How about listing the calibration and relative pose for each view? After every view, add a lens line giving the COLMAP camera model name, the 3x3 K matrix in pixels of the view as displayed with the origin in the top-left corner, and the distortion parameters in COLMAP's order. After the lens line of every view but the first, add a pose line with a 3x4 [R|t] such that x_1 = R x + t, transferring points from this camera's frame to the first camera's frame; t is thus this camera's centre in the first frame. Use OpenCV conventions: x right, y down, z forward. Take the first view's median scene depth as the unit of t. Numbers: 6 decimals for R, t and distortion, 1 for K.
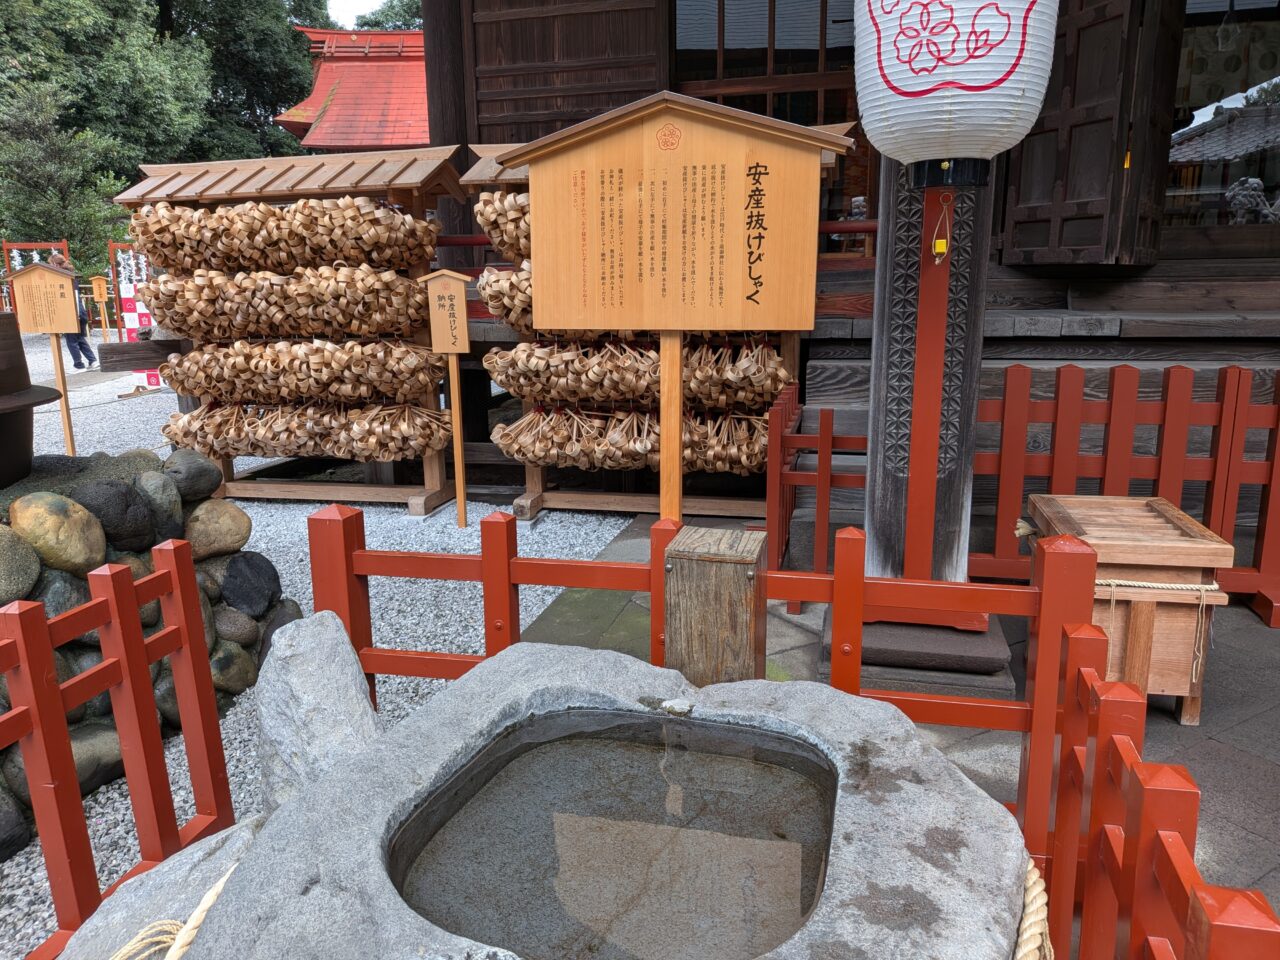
lens RADIAL K [[911.1, 0, 641.1], [0, 911.1, 472.0], [0, 0, 1]] dist [0.035054, -0.004073]
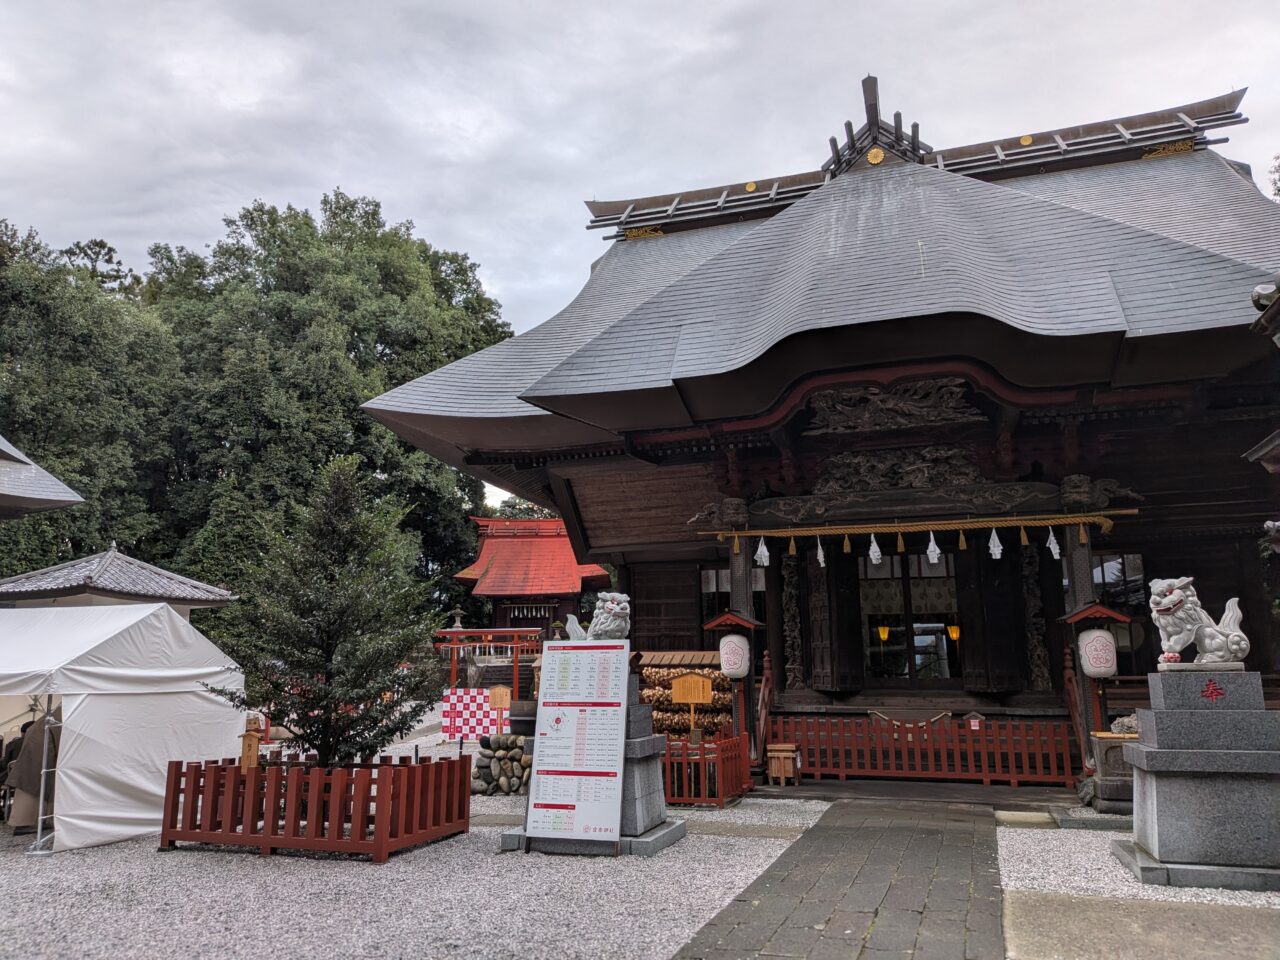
lens RADIAL K [[911.1, 0, 632.4], [0, 911.1, 487.4], [0, 0, 1]] dist [0.035054, -0.004073]
pose [[0.997000, -0.002014, -0.077375, 0.008563], [-0.029492, 0.914366, -0.403812, 0.080094], [0.071562, 0.404883, 0.911564, -0.412979]]
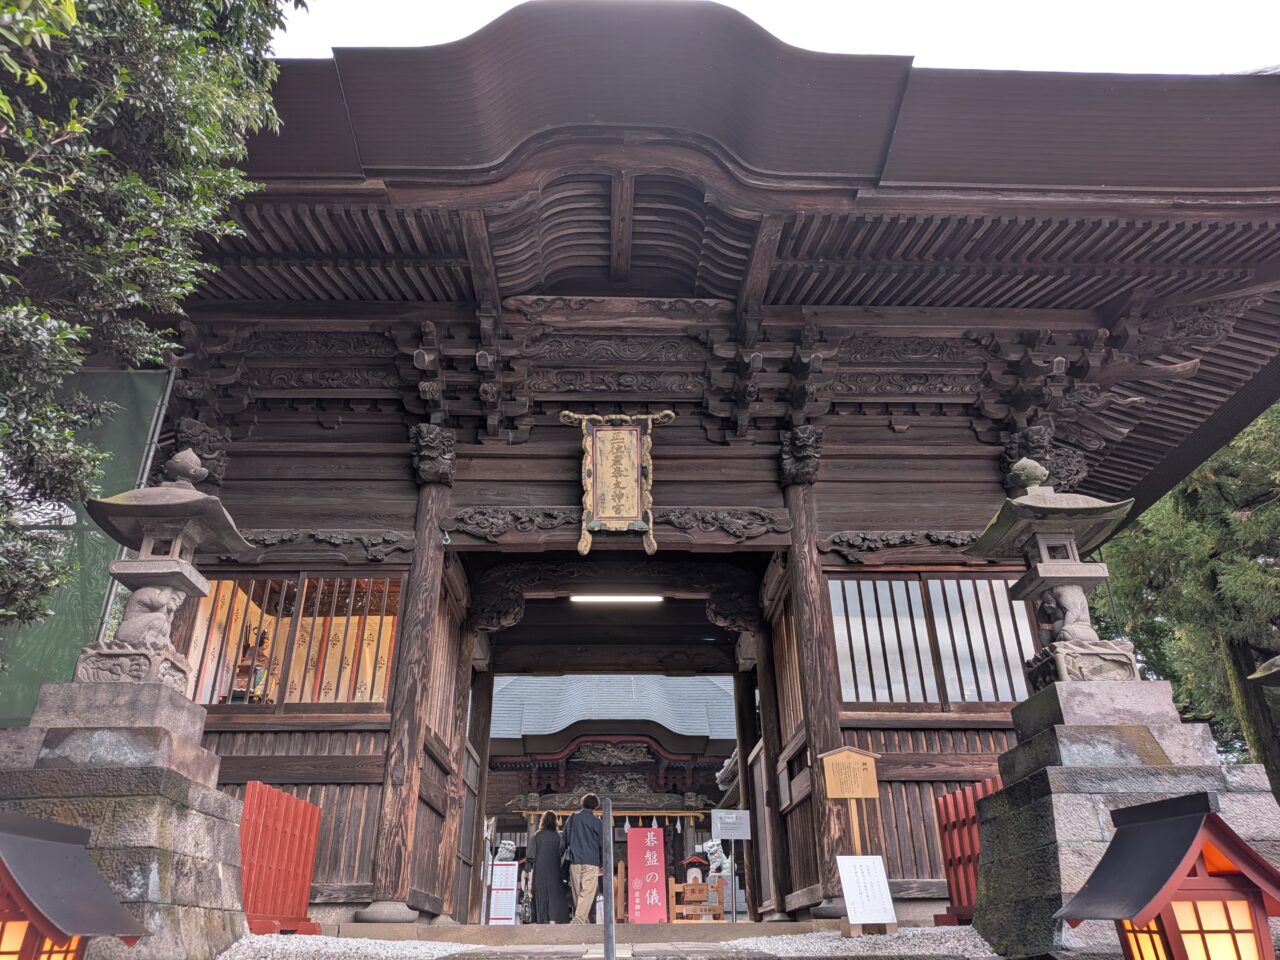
lens RADIAL K [[911.1, 0, 631.2], [0, 911.1, 469.5], [0, 0, 1]] dist [0.035054, -0.004073]
pose [[0.955456, 0.148372, 0.255126, -0.316789], [0.054161, 0.761616, -0.645761, 0.392581], [-0.290121, 0.630814, 0.719655, -1.282732]]
